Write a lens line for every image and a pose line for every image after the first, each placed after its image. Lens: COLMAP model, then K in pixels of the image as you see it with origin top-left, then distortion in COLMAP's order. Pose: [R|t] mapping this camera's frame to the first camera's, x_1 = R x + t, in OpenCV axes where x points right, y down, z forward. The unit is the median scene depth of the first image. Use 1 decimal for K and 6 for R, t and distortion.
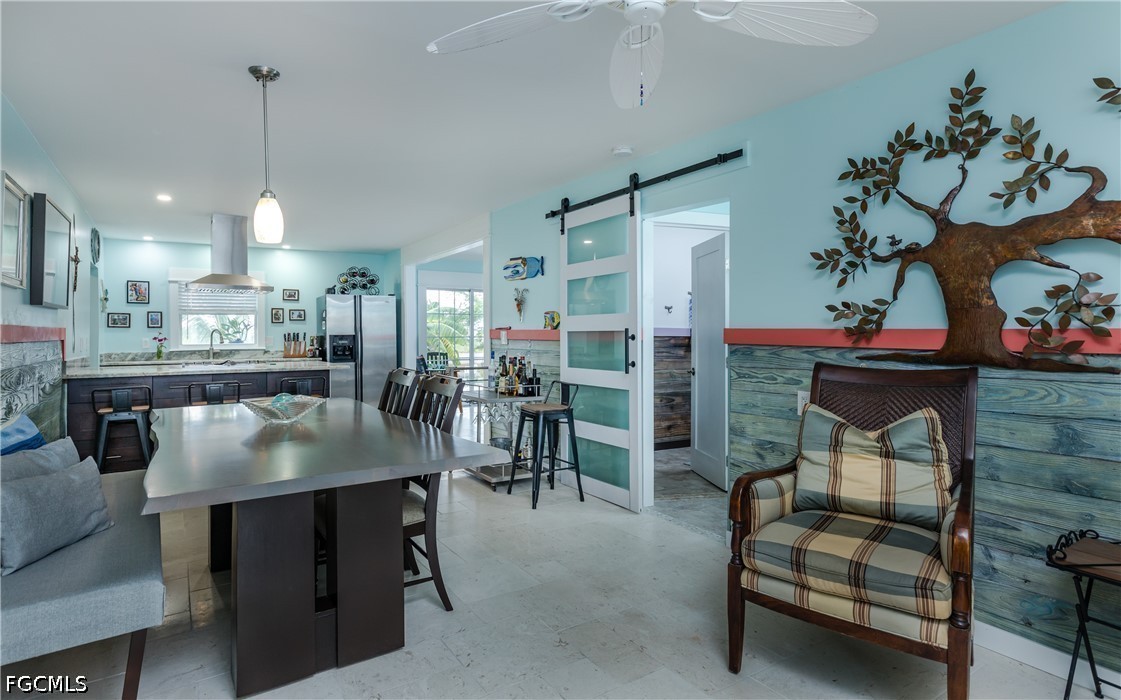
lens RADIAL K [[596.8, 0, 560.5], [0, 596.8, 350.0], [0, 0, 1]] dist [-0.001069, -0.000288]
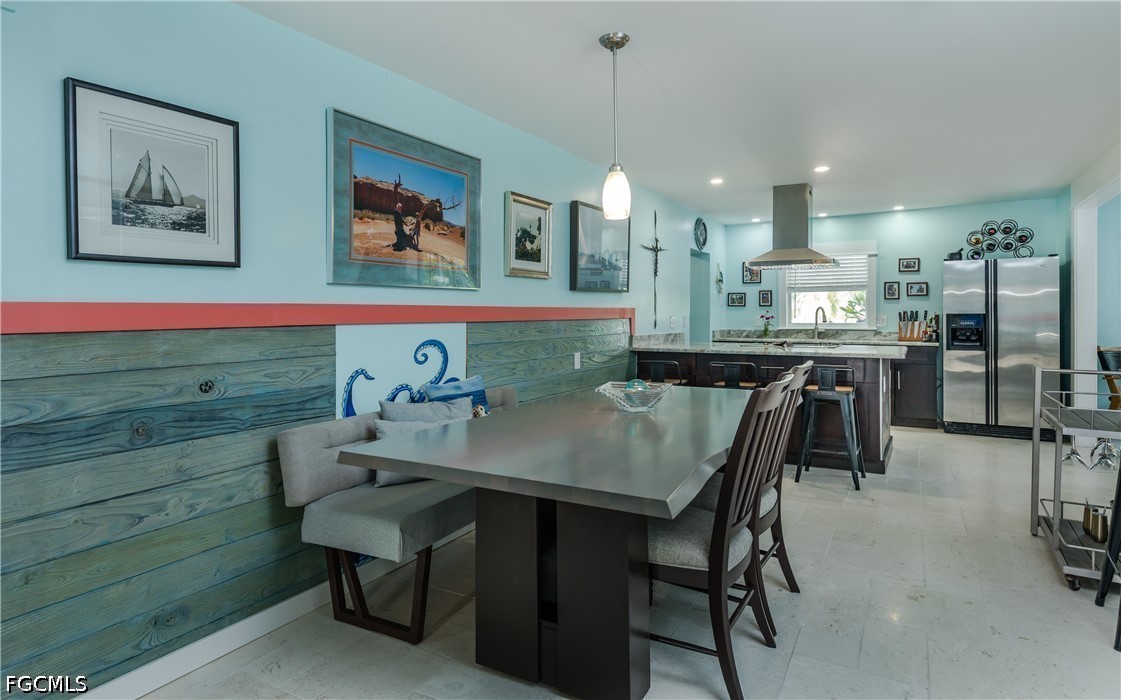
lens RADIAL K [[637.5, 0, 530.2], [0, 637.5, 312.8], [0, 0, 1]] dist [0.001308, 0.000085]
pose [[0.423142, 0.001657, -0.906062, 0.131314], [-0.023678, 0.999677, -0.009229, -0.005722], [0.905754, 0.025359, 0.423044, 0.157801]]
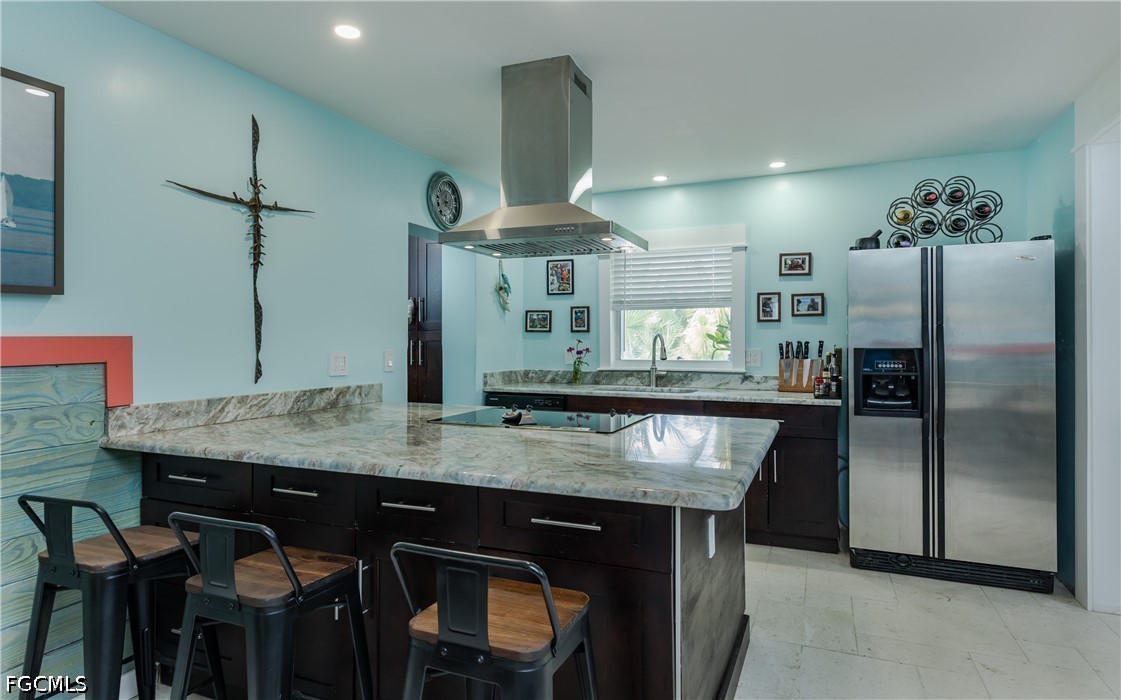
lens RADIAL K [[621.0, 0, 559.5], [0, 621.0, 332.3], [0, 0, 1]] dist [0.002459, 0.000405]
pose [[0.548388, -0.003593, -0.836216, -0.133799], [-0.024764, 0.999482, -0.020535, -0.021448], [0.835857, 0.031969, 0.548015, 0.576900]]
